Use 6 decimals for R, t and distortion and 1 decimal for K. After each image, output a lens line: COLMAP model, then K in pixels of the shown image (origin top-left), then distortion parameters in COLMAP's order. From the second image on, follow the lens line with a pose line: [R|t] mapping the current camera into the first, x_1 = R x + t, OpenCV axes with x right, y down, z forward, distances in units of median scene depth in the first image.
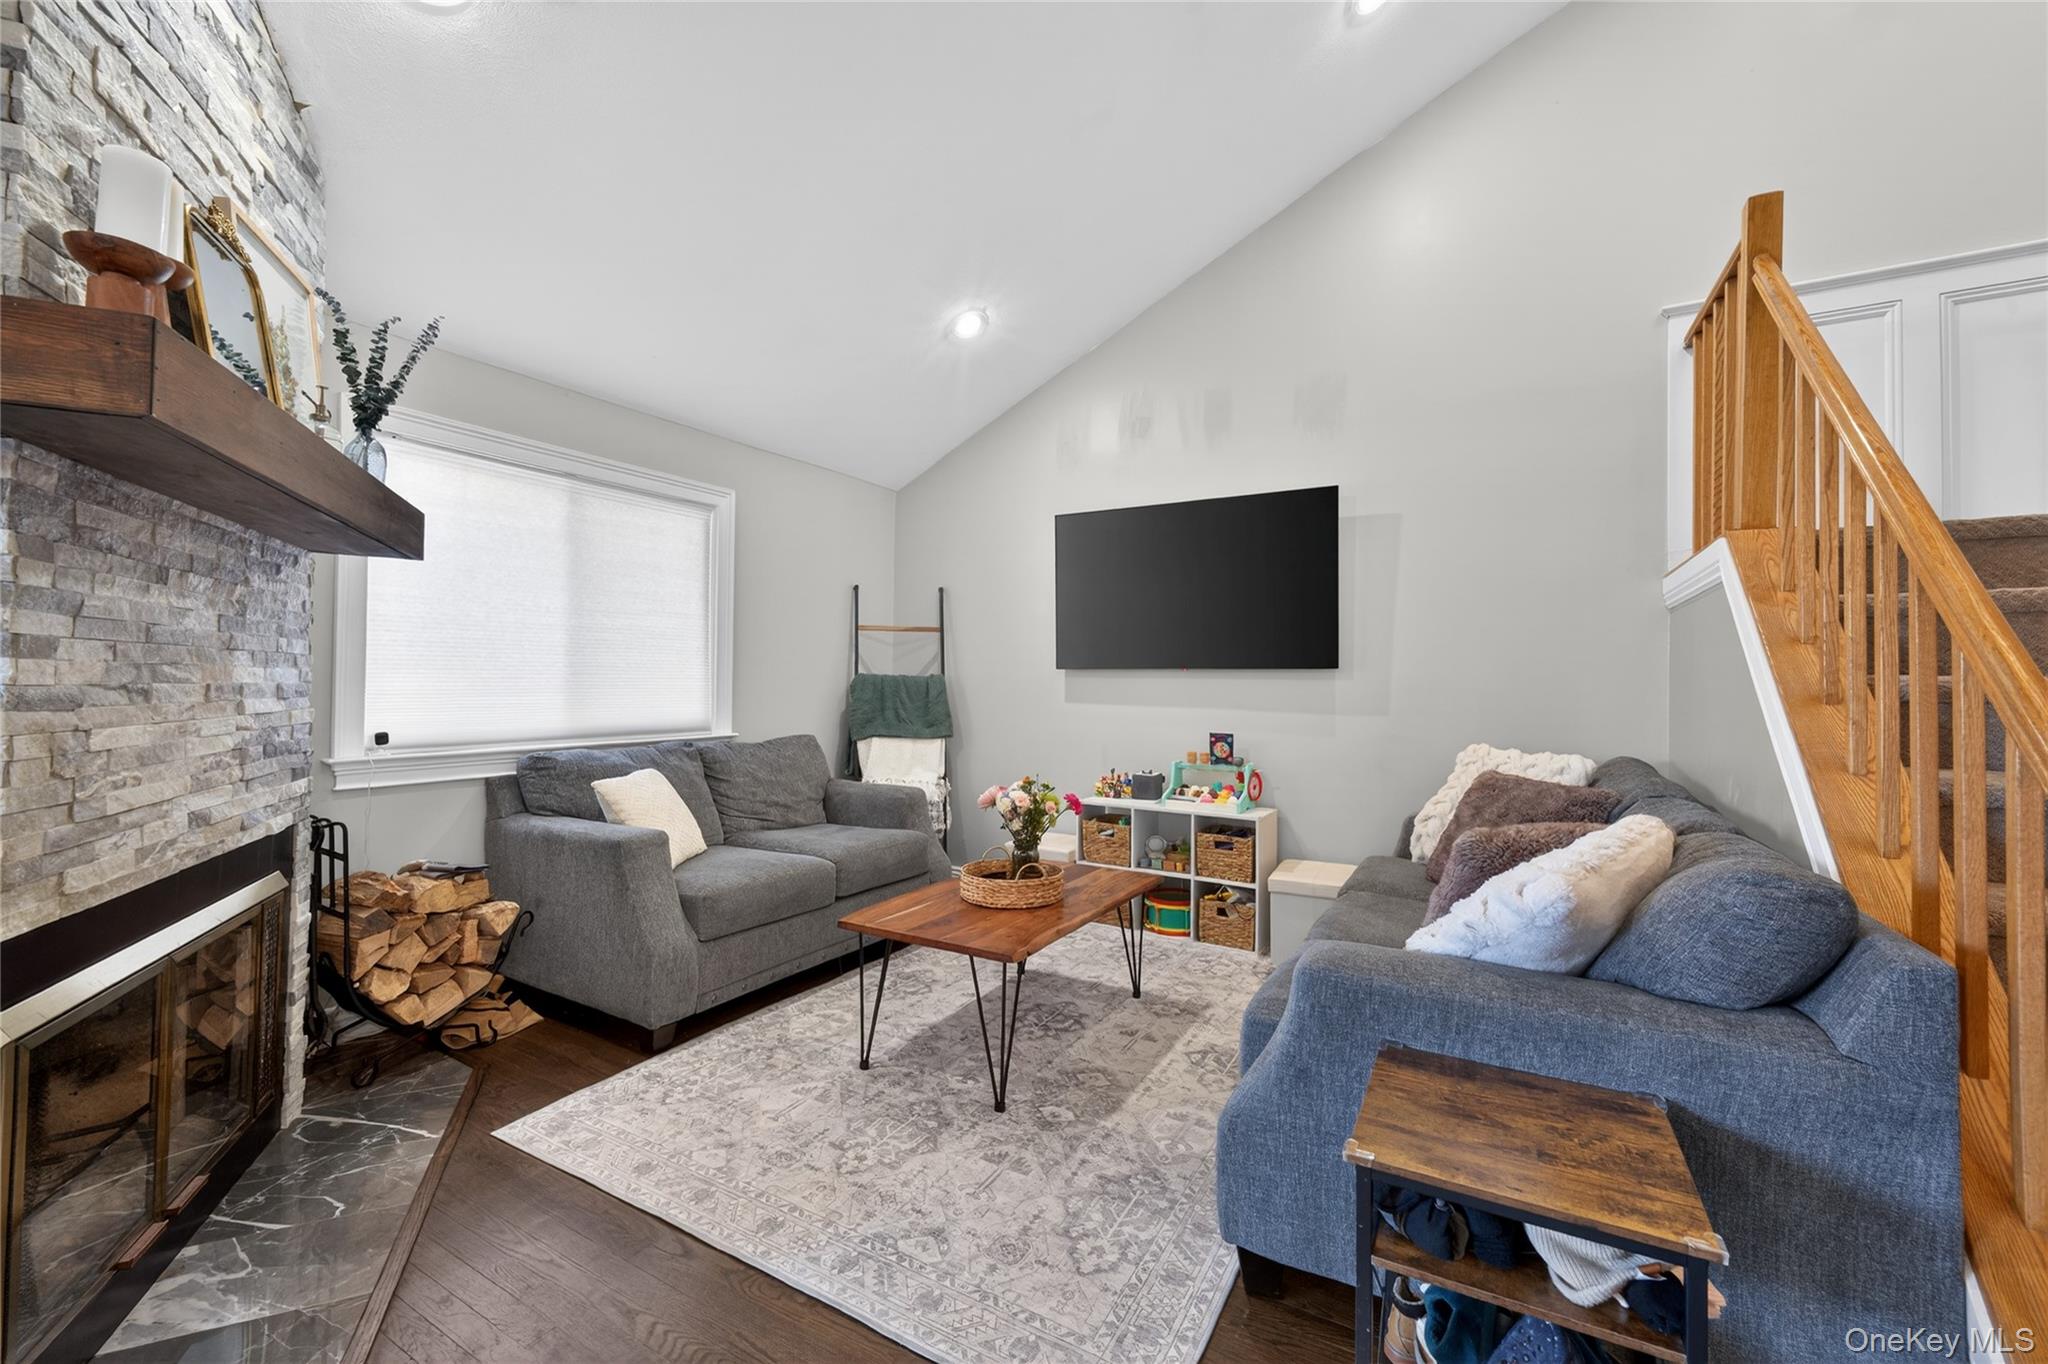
lens RADIAL K [[826.7, 0, 1020.8], [0, 826.7, 672.3], [0, 0, 1]] dist [0.000313, 0.000187]
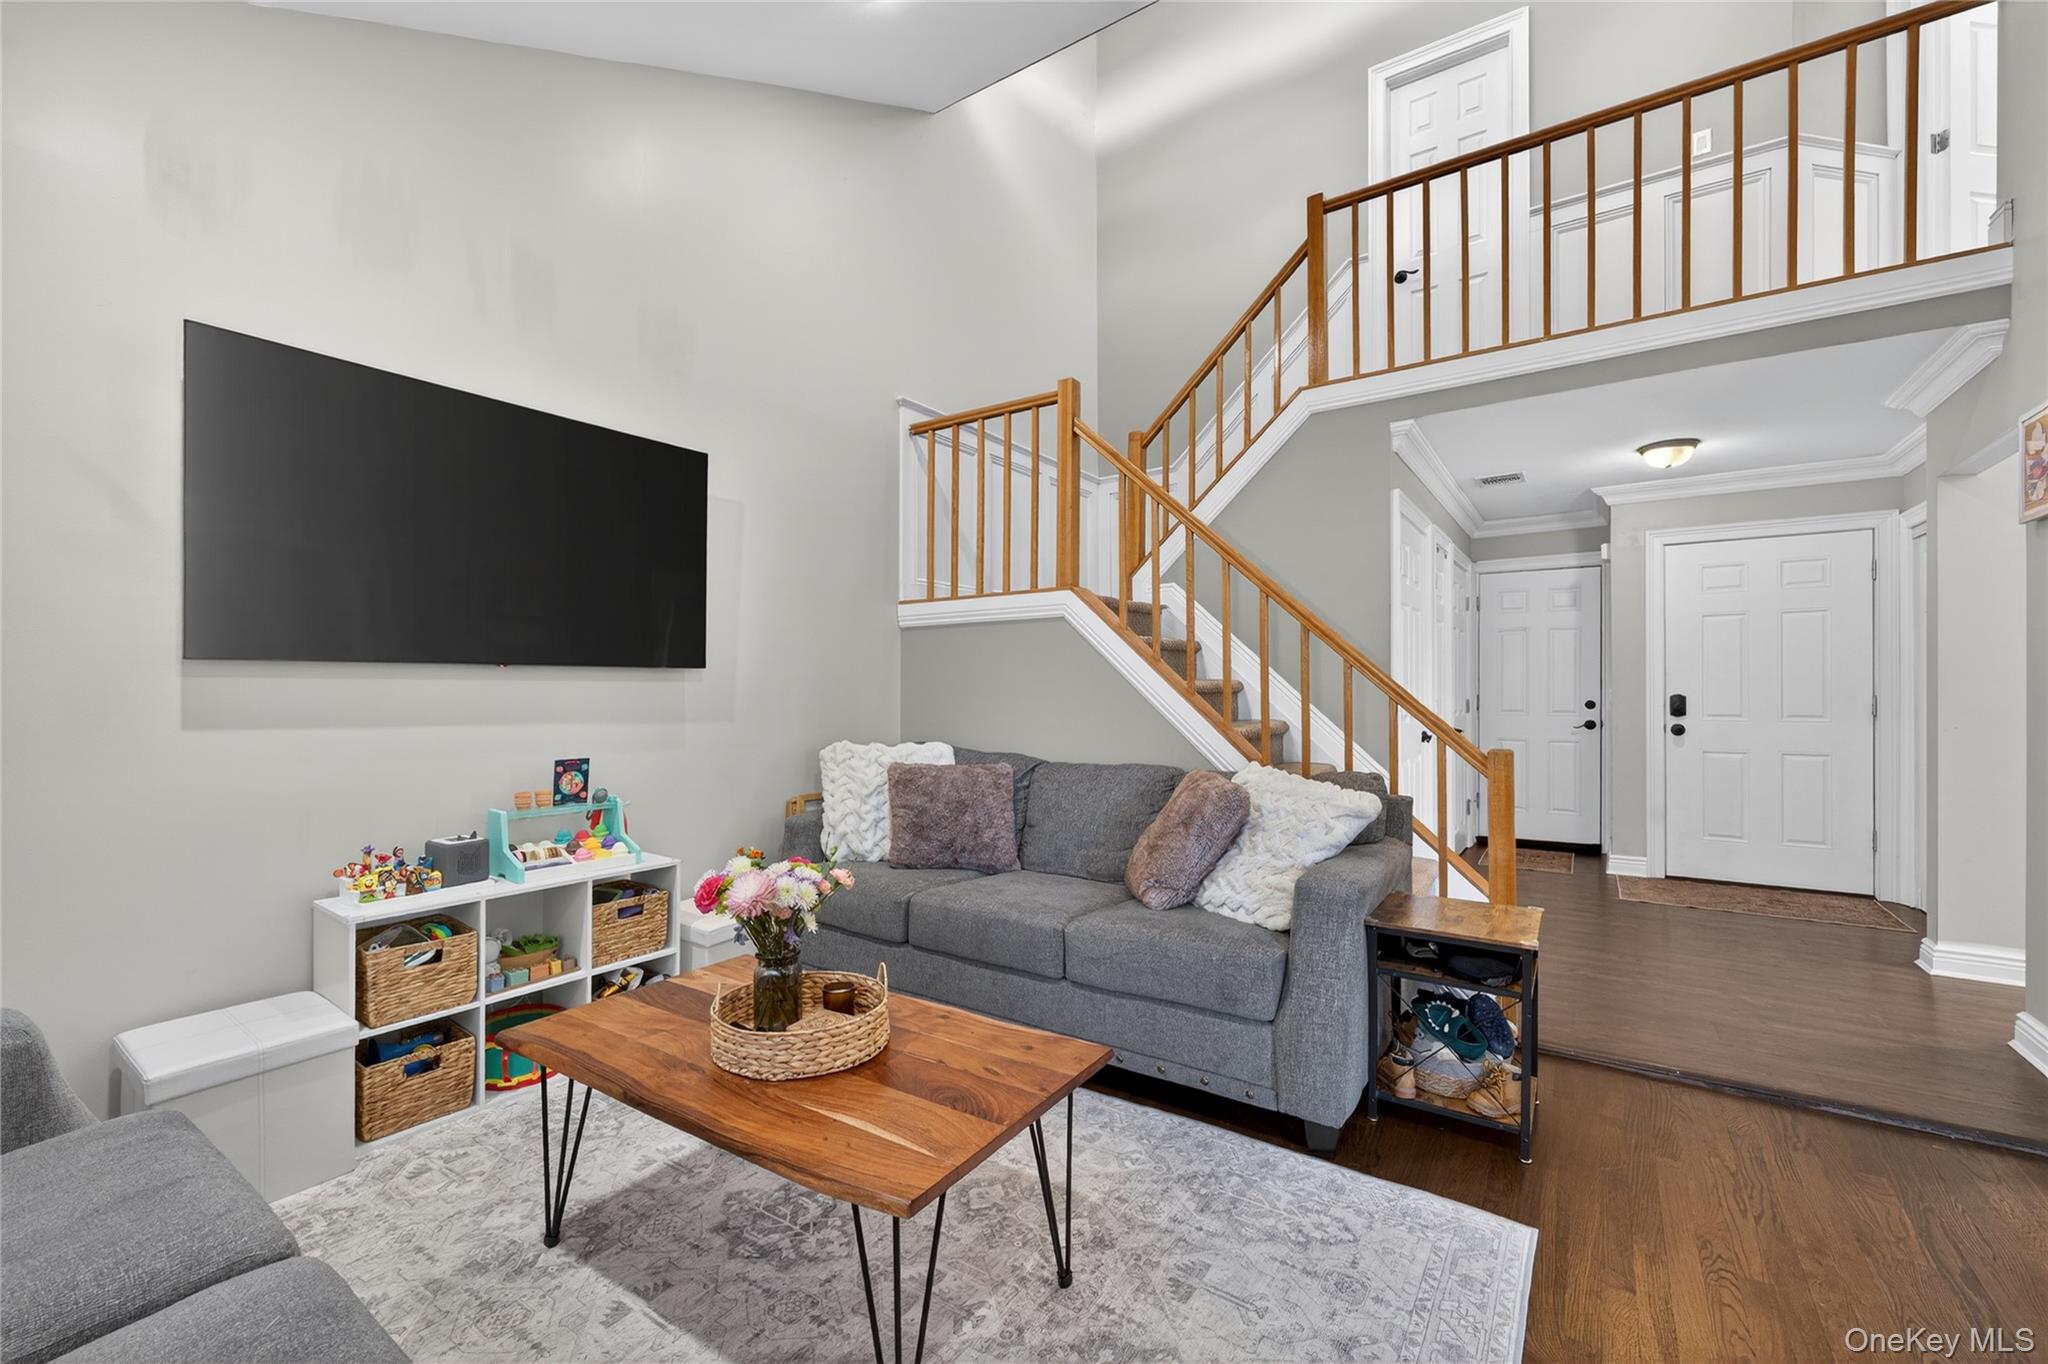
lens RADIAL K [[838.6, 0, 1027.9], [0, 838.6, 692.7], [0, 0, 1]] dist [0.002220, 0.000286]
pose [[0.068499, -0.014213, 0.997550, -0.819296], [-0.011468, 0.999821, 0.015033, 0.005989], [-0.997585, -0.012470, 0.068324, 1.080849]]
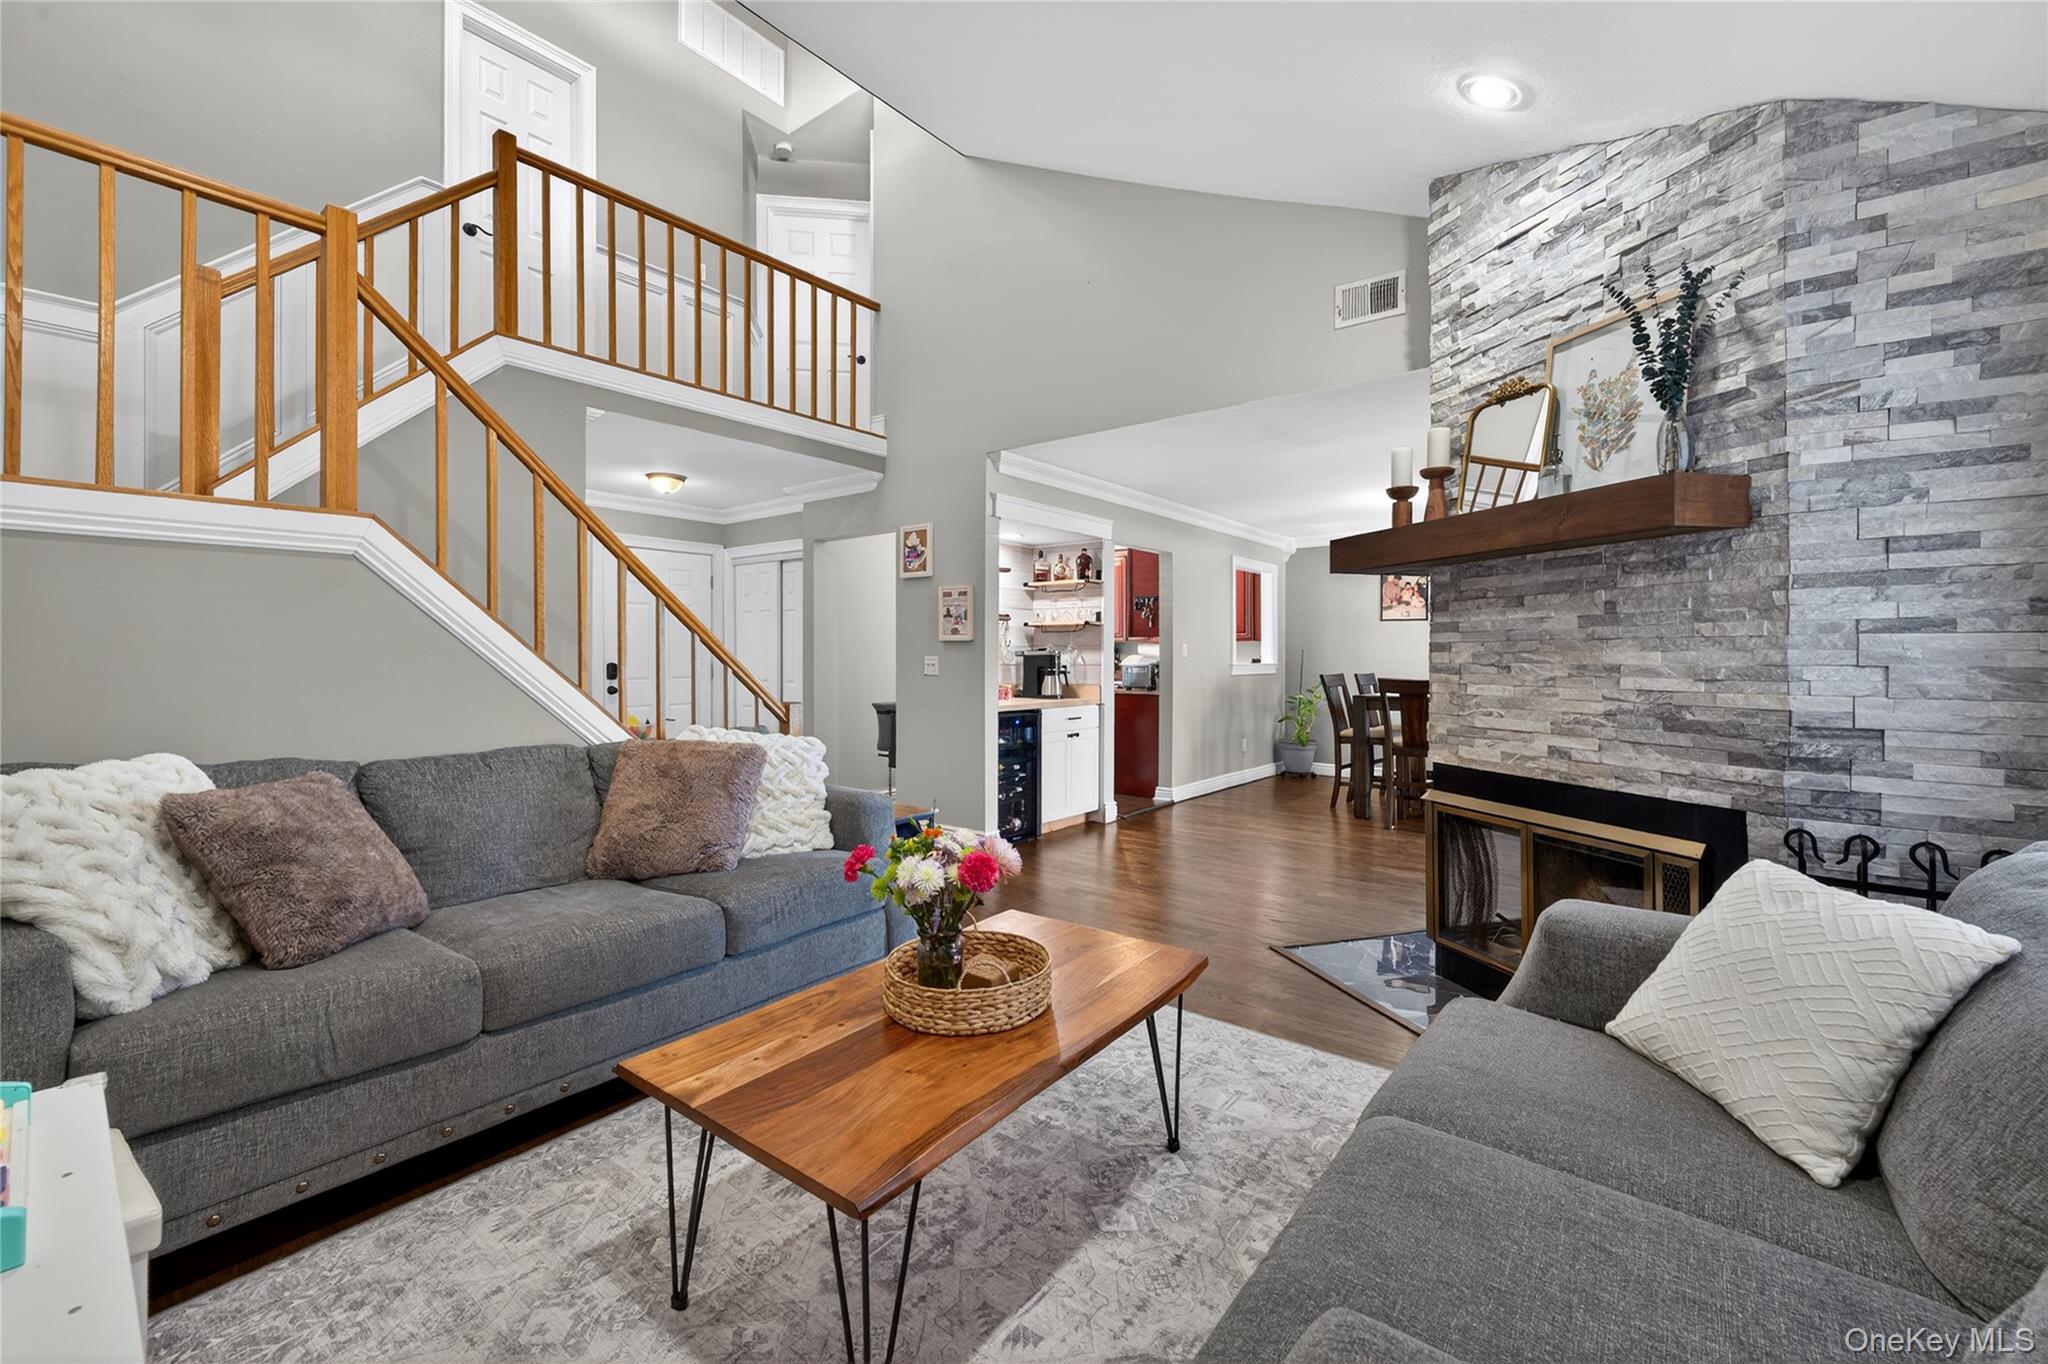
lens RADIAL K [[833.4, 0, 1011.3], [0, 833.4, 656.4], [0, 0, 1]] dist [-0.000104, -0.000026]
pose [[-0.988929, -0.010622, 0.148011, -0.179776], [-0.012691, 0.999834, -0.013042, 0.026981], [-0.147848, -0.014776, -0.988900, 2.194082]]
